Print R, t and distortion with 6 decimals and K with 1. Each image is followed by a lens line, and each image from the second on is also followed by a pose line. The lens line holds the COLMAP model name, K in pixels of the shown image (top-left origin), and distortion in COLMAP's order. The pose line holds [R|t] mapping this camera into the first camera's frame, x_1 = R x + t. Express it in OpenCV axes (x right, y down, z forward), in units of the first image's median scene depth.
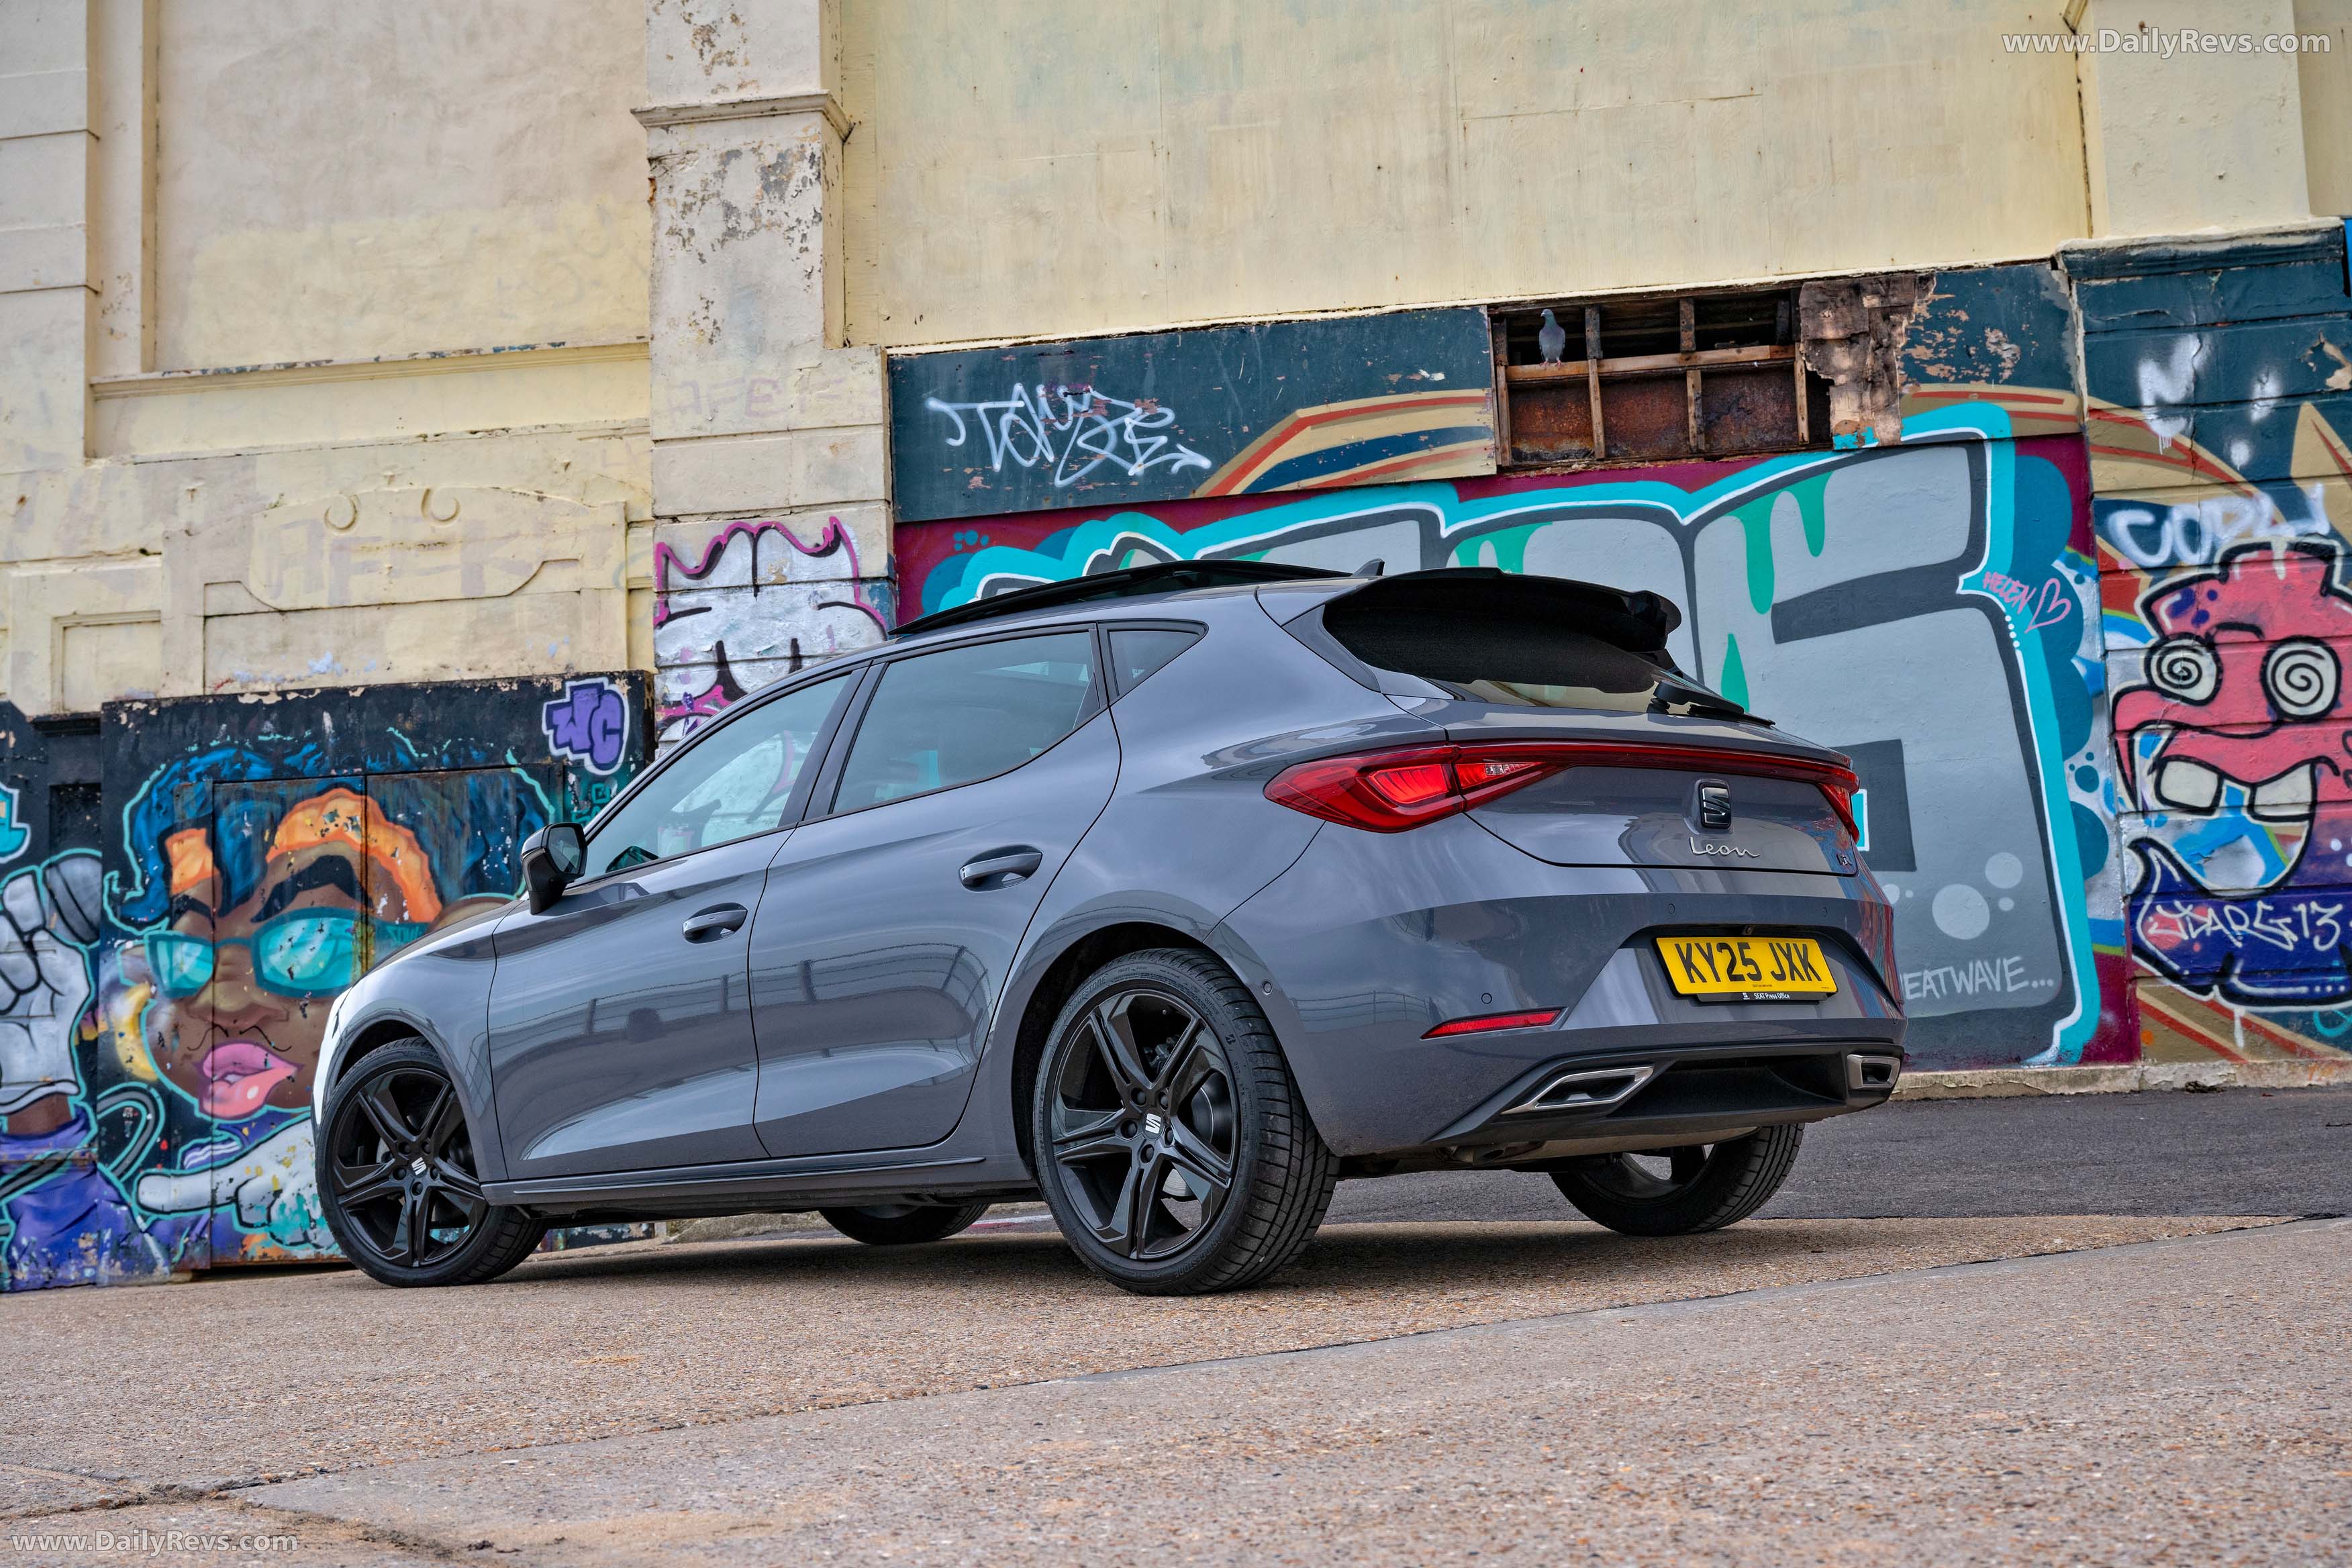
lens RADIAL K [[2740.2, 0, 1176.0], [0, 2740.2, 784.0], [0, 0, 1]] dist [0.004244, -0.024389]
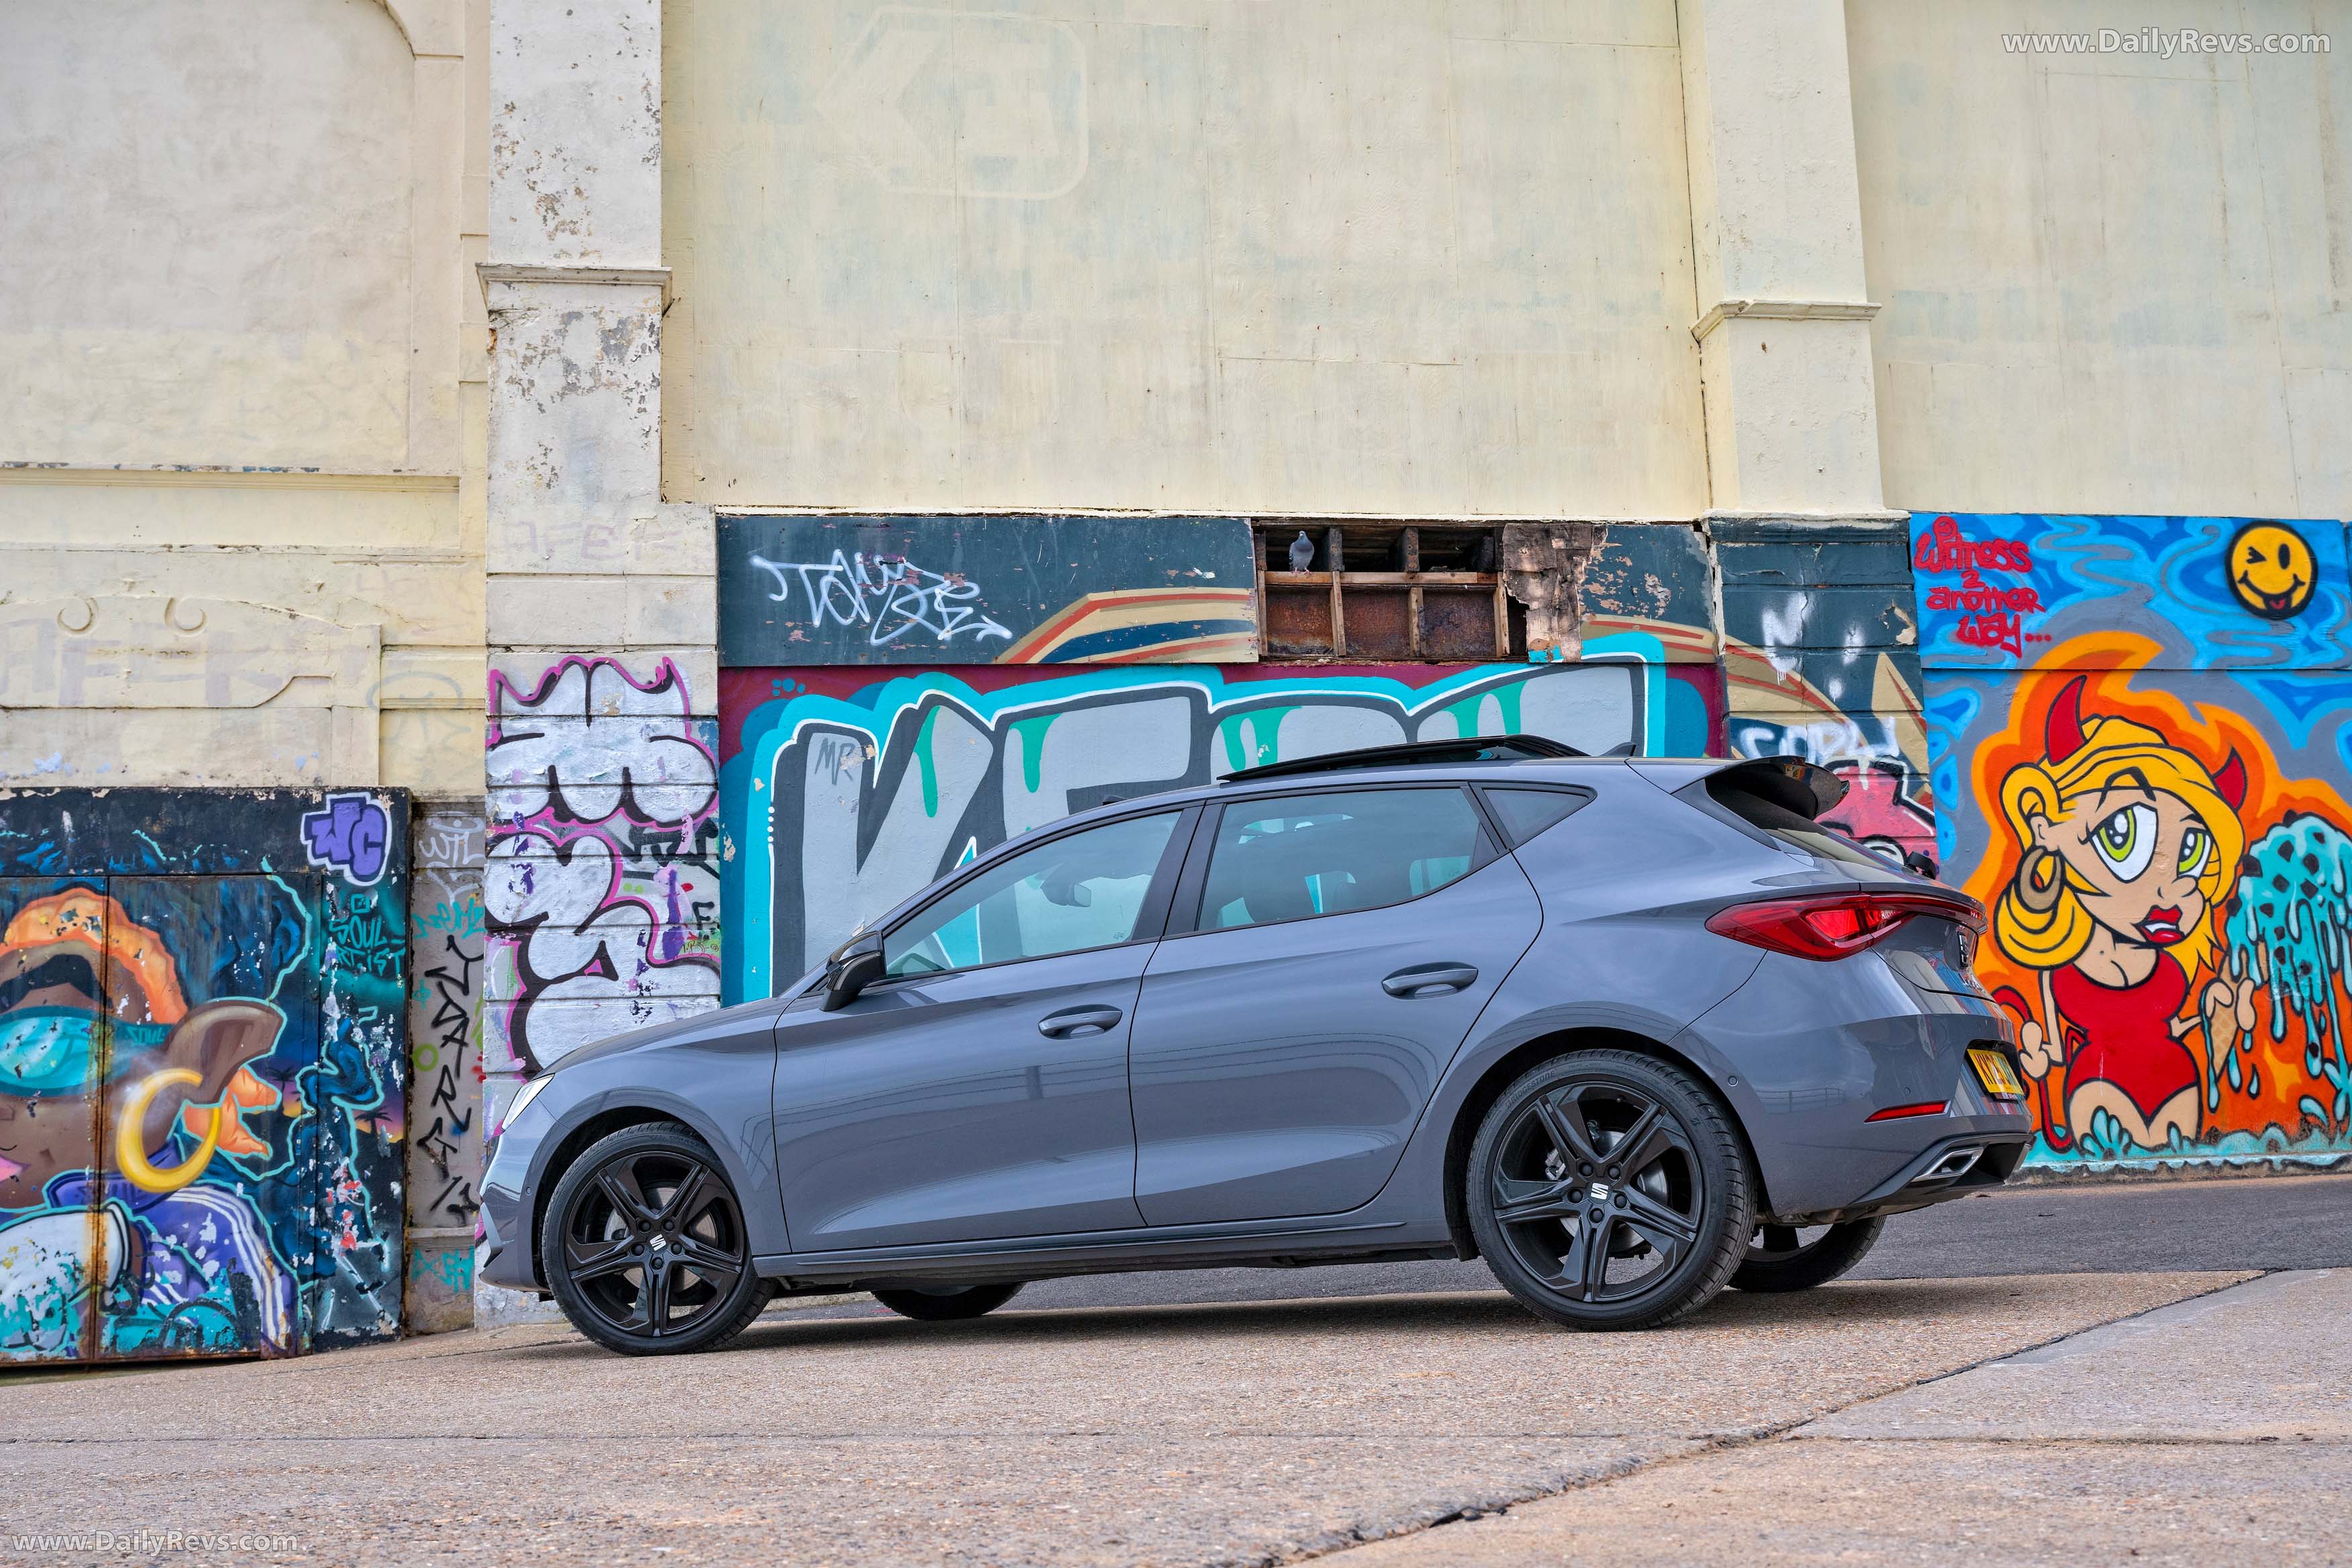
lens RADIAL K [[2549.0, 0, 1176.0], [0, 2549.0, 784.0], [0, 0, 1]] dist [0.002830, -0.014778]
pose [[0.948130, 0.056130, 0.312887, -0.221022], [-0.037724, 0.997199, -0.064580, 0.008889], [-0.315635, 0.049427, 0.947592, -0.014182]]
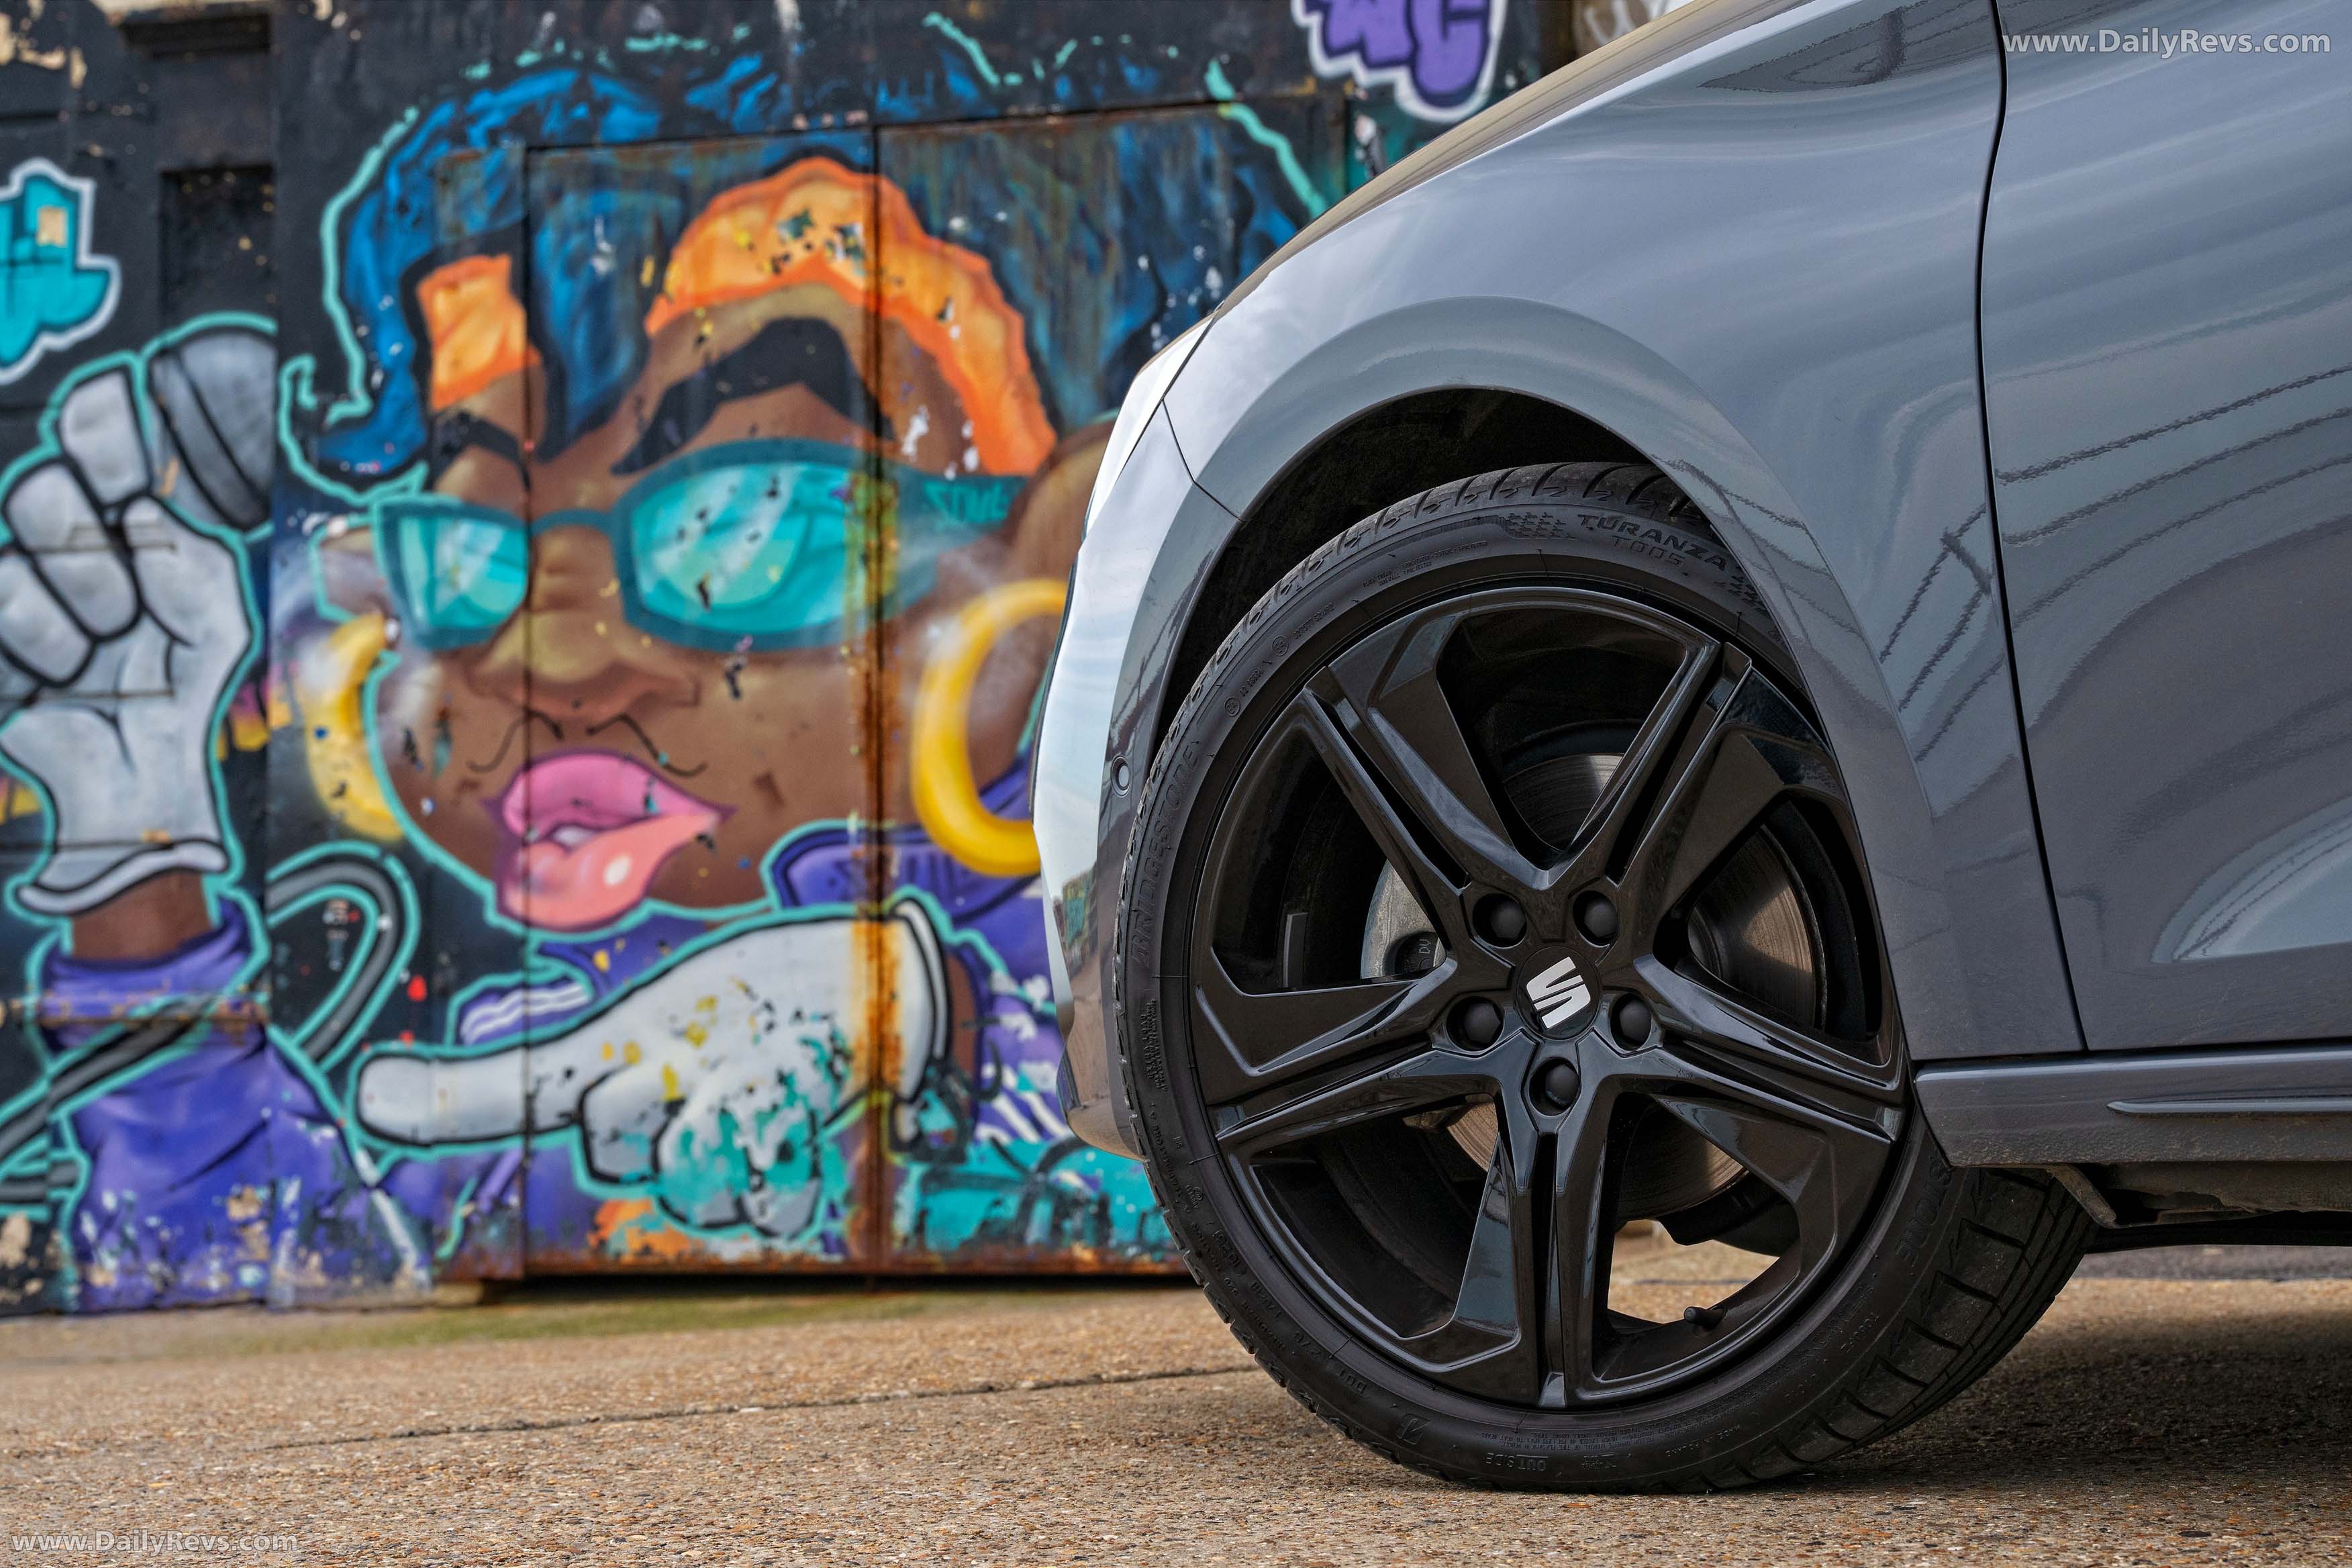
lens RADIAL K [[4437.6, 0, 1374.8], [0, 4437.6, 714.8], [0, 0, 1]] dist [0.010141, 0.042697]
pose [[0.991584, 0.015496, -0.128533, -0.131516], [-0.008872, 0.998610, 0.051946, 0.051417], [0.129159, -0.050368, 0.990344, 0.331692]]
